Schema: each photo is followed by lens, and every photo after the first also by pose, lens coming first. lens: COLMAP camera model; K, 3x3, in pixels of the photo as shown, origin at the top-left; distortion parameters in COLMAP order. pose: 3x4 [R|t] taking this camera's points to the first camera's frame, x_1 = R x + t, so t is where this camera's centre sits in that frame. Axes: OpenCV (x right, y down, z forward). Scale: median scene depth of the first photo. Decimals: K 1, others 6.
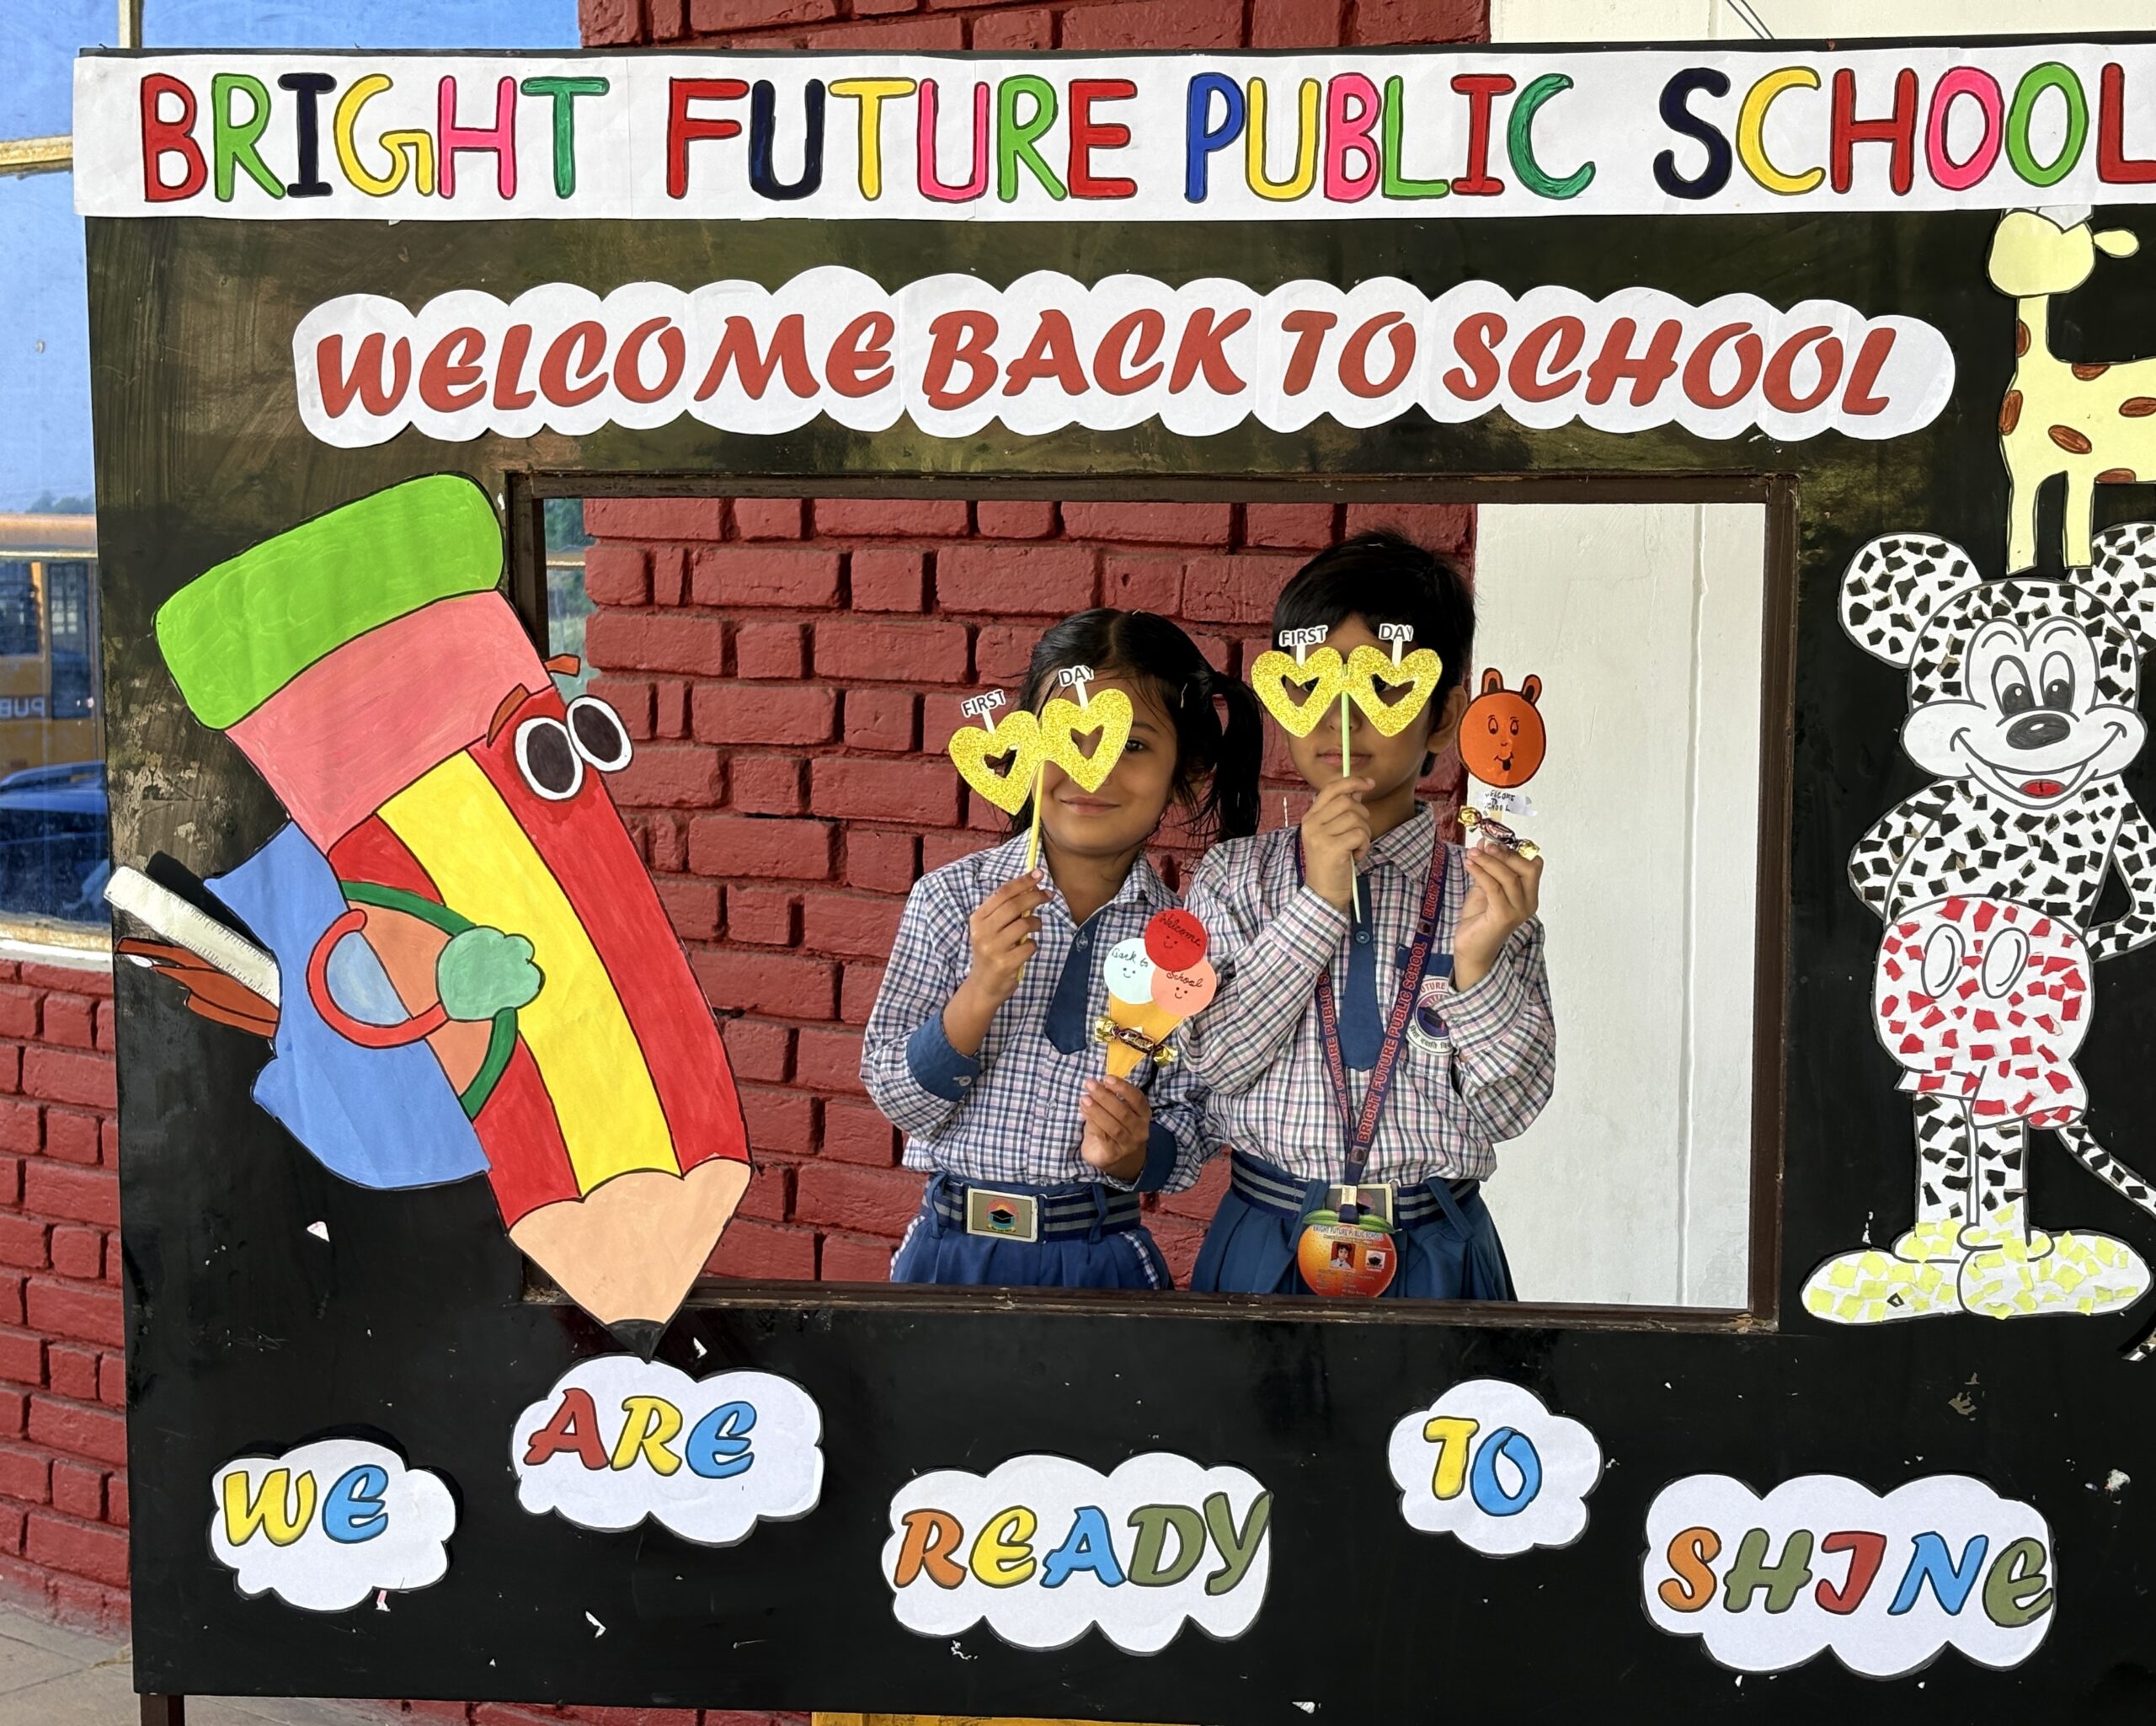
lens RADIAL K [[3303.6, 0, 1075.5], [0, 3303.6, 854.0], [0, 0, 1]] dist [0.107566, 0.000000]
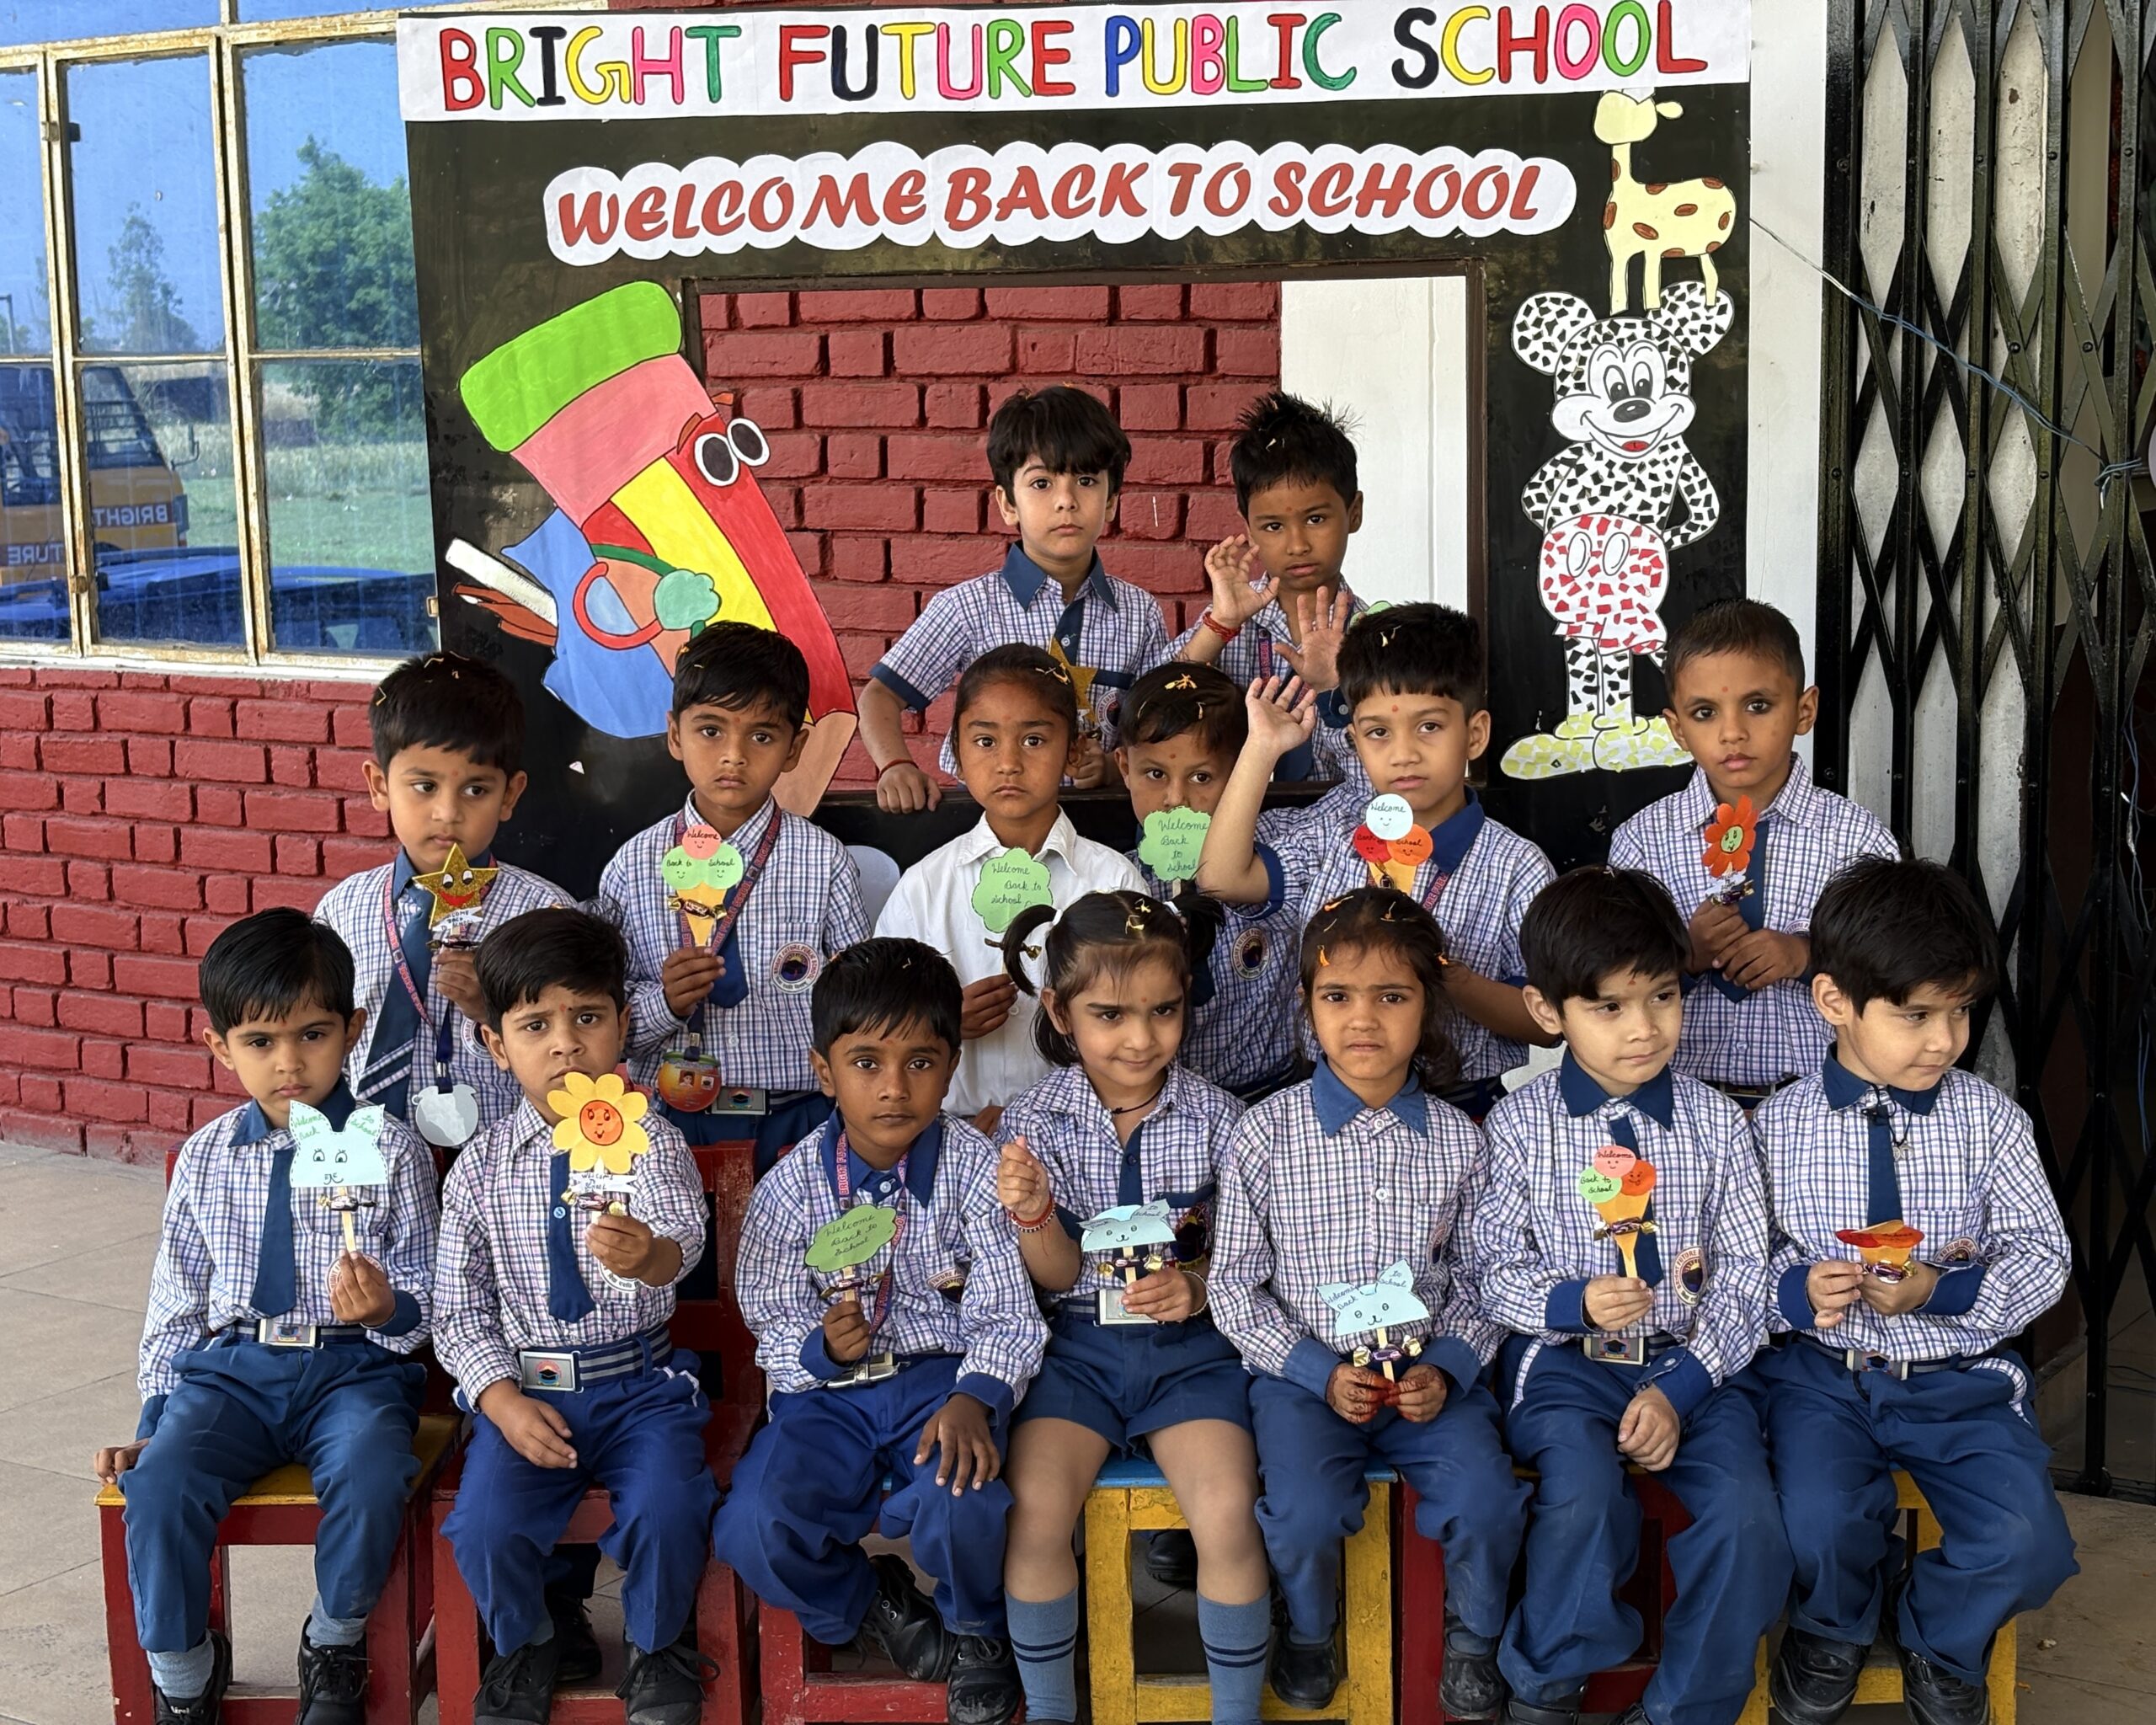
lens RADIAL K [[3303.4, 0, 1076.8], [0, 3303.4, 869.3], [0, 0, 1]] dist [0.107566, 0.000000]
pose [[0.996939, -0.040123, 0.067104, -0.103026], [0.035907, 0.997374, 0.062894, 0.075079], [-0.069451, -0.060292, 0.995762, -0.621920]]
